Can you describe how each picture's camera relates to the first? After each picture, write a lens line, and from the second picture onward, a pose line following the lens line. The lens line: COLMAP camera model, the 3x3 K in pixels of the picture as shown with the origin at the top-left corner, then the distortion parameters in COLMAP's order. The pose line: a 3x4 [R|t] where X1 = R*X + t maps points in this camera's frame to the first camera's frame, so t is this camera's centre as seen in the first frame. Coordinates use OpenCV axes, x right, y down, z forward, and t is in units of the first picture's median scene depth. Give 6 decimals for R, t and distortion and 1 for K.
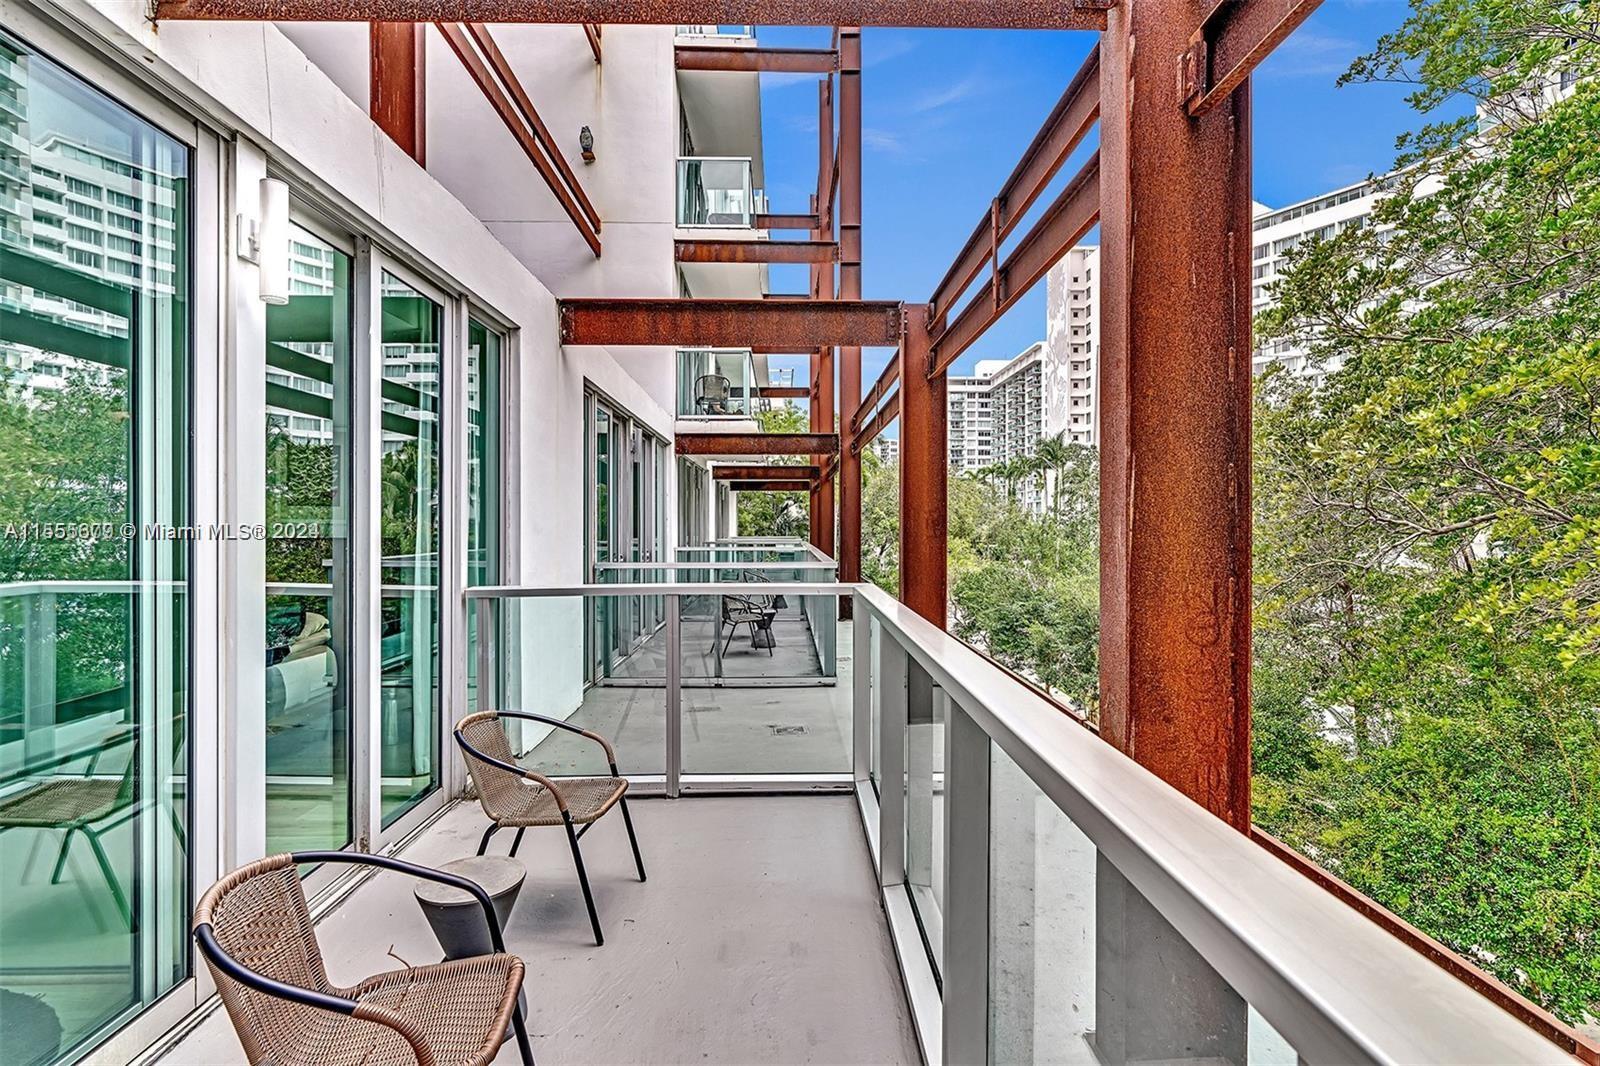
lens RADIAL K [[816.3, 0, 802.4], [0, 816.3, 518.9], [0, 0, 1]] dist [0.001917, 0.001792]
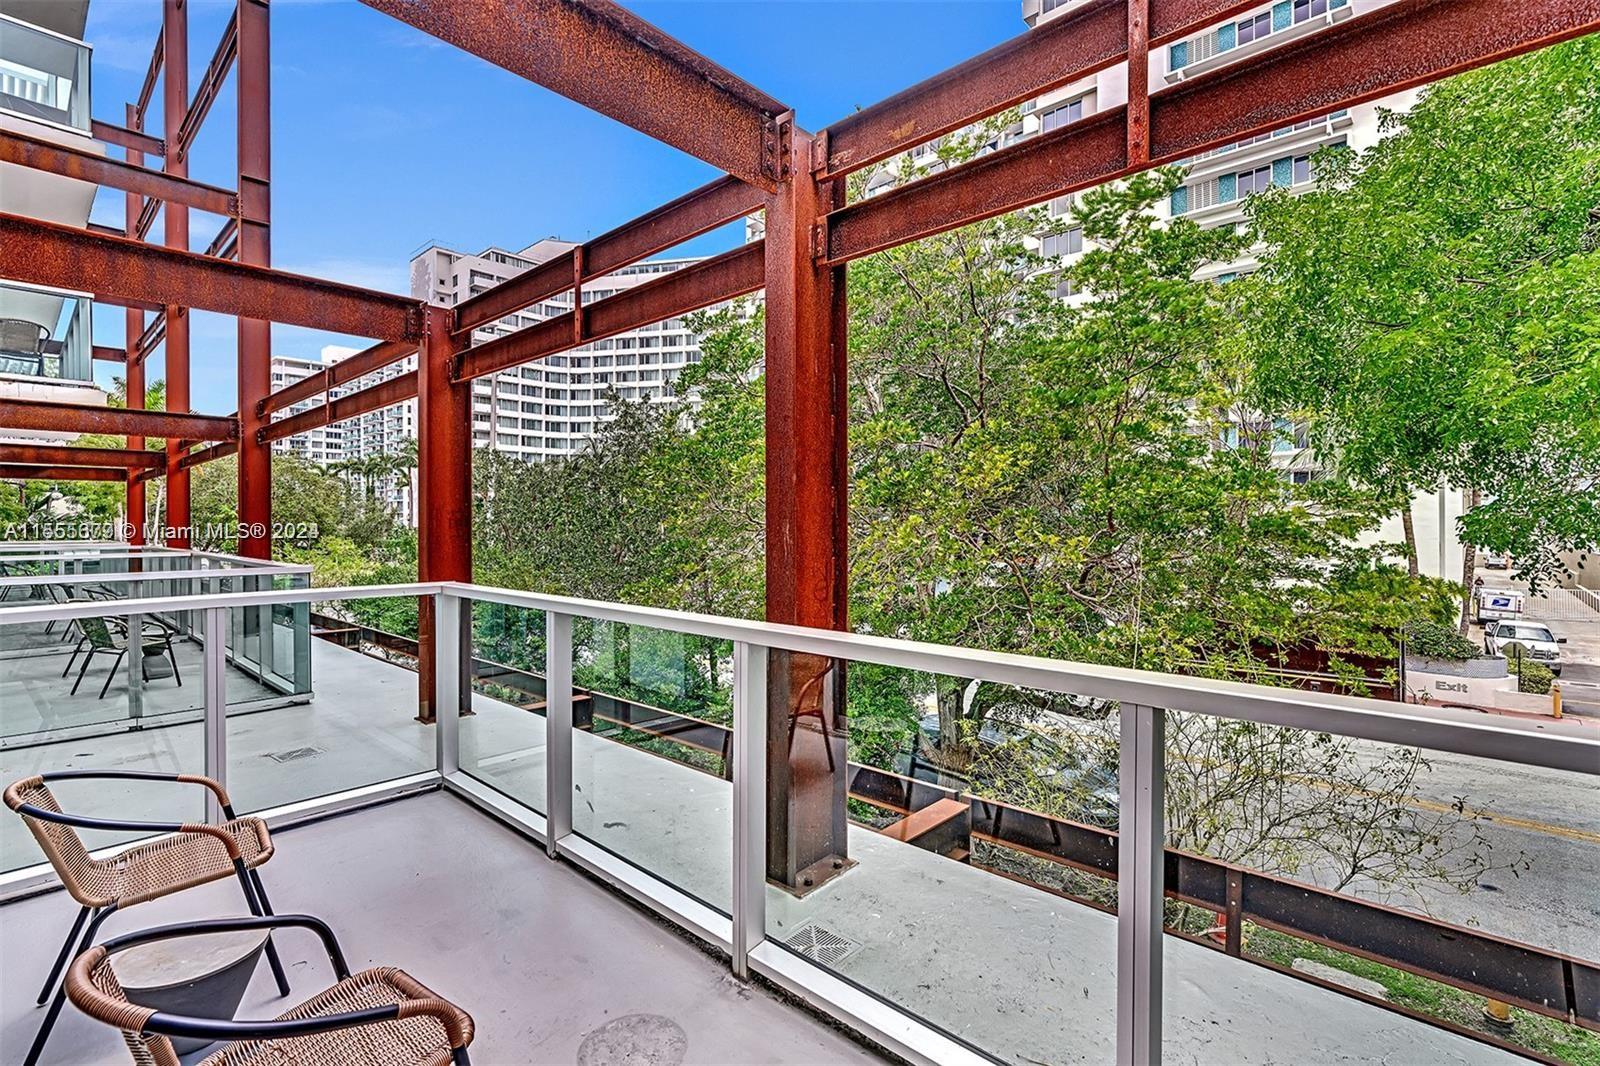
lens RADIAL K [[825.7, 0, 800.4], [0, 825.7, 510.8], [0, 0, 1]] dist [-0.002224, 0.000324]
pose [[0.657394, 0.011378, 0.753461, -0.207893], [-0.004407, 0.999927, -0.011255, -0.000314], [-0.753534, 0.004078, 0.657396, -0.007821]]
